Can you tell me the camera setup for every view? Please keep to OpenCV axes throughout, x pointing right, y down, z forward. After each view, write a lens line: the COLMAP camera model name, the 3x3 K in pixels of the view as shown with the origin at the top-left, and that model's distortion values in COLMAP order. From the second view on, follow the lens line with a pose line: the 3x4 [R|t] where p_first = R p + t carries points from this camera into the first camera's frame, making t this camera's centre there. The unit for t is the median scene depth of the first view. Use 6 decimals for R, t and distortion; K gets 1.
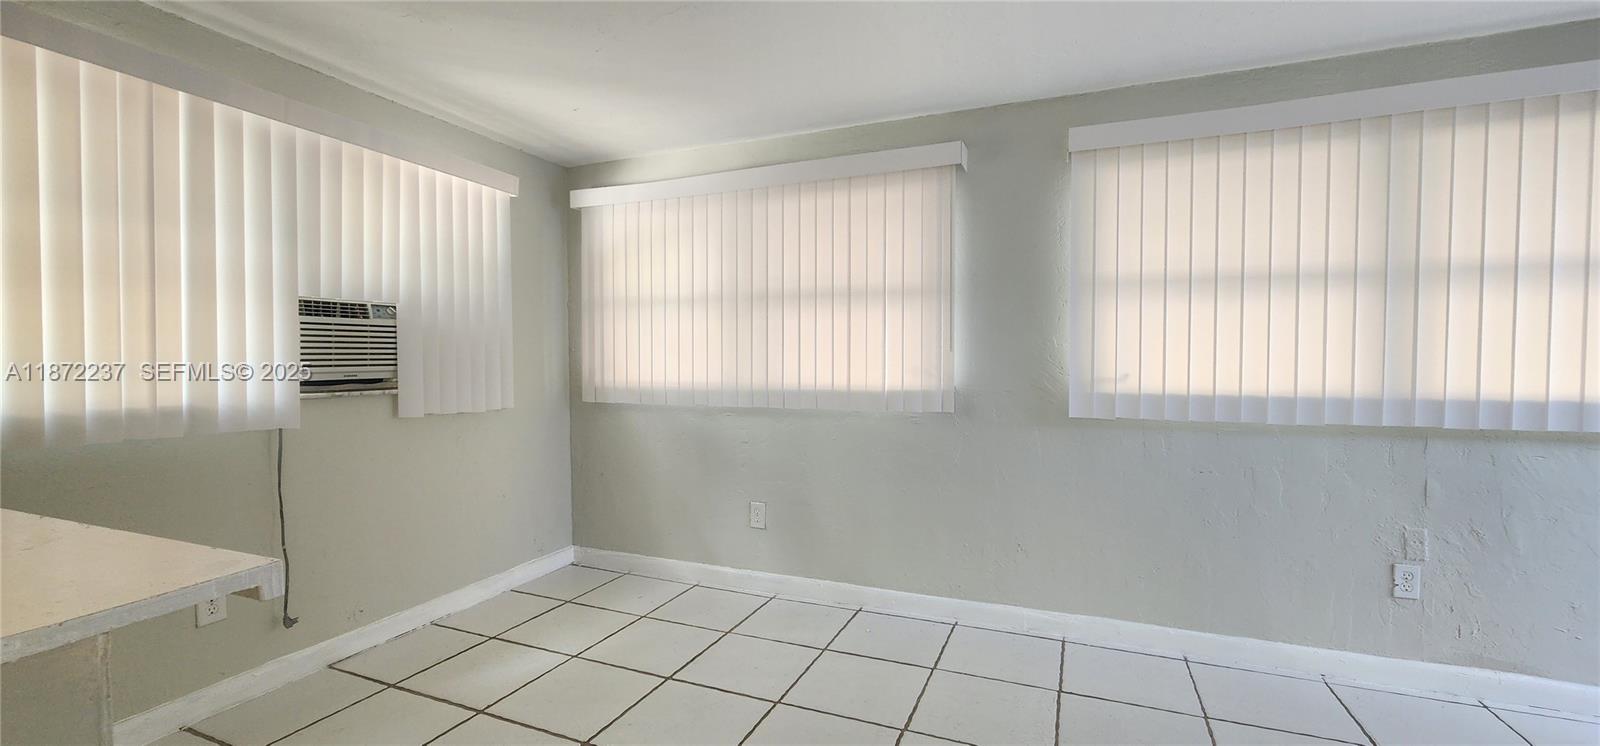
lens RADIAL K [[658.6, 0, 792.2], [0, 658.6, 367.0], [0, 0, 1]] dist [0.001657, 0.000583]
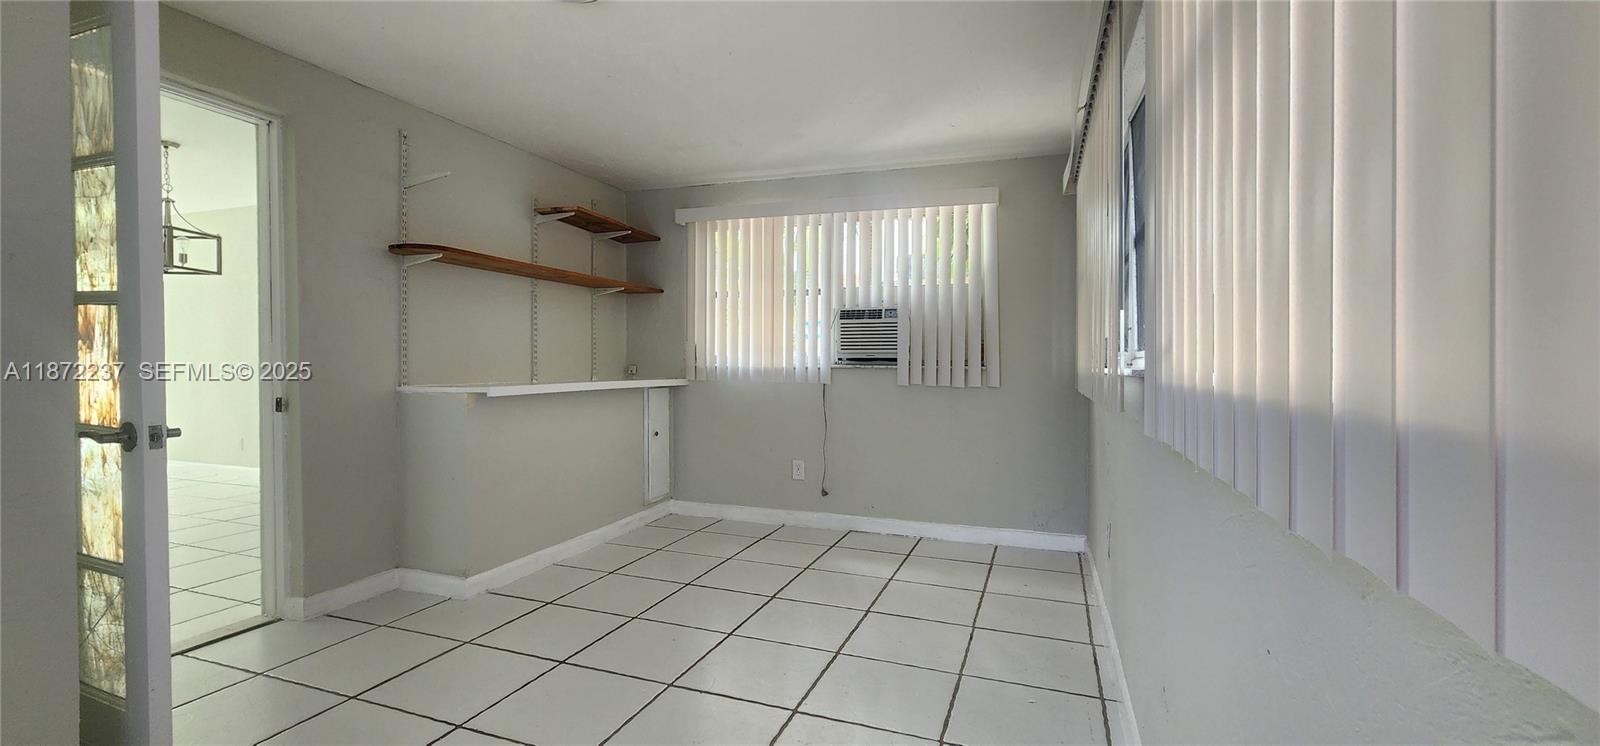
lens RADIAL K [[658.6, 0, 792.2], [0, 658.6, 367.0], [0, 0, 1]] dist [0.001657, 0.000583]
pose [[0.038059, 0.009107, -0.999234, 0.990579], [-0.020357, 0.999758, 0.008337, 0.033788], [0.999068, 0.020024, 0.038235, 0.828138]]
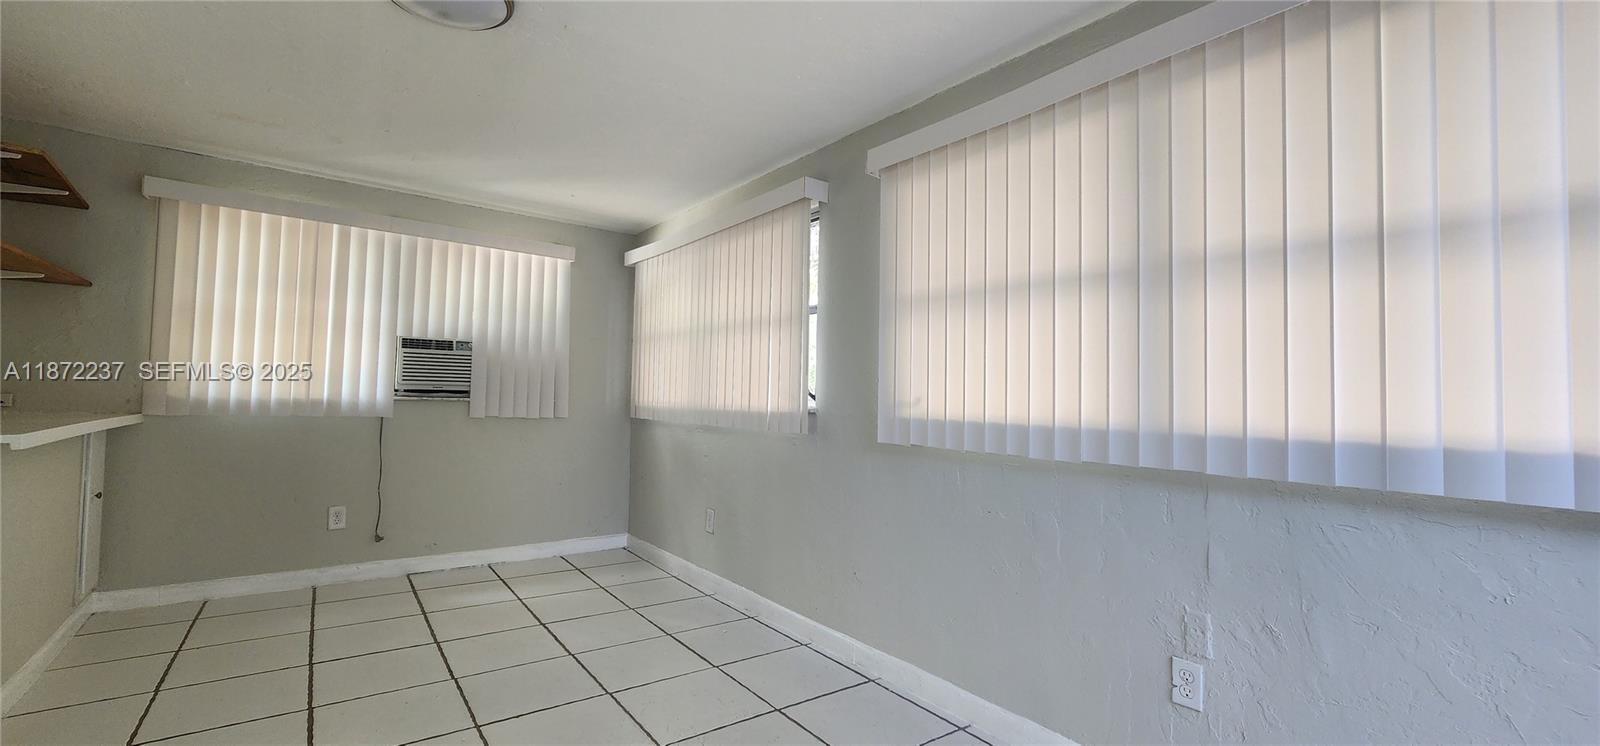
lens RADIAL K [[658.6, 0, 792.2], [0, 658.6, 367.0], [0, 0, 1]] dist [0.001657, 0.000583]
pose [[0.856318, -0.001667, -0.516447, 0.916833], [-0.032647, 0.997820, -0.057354, 0.028963], [0.515416, 0.065974, 0.854397, 0.119773]]
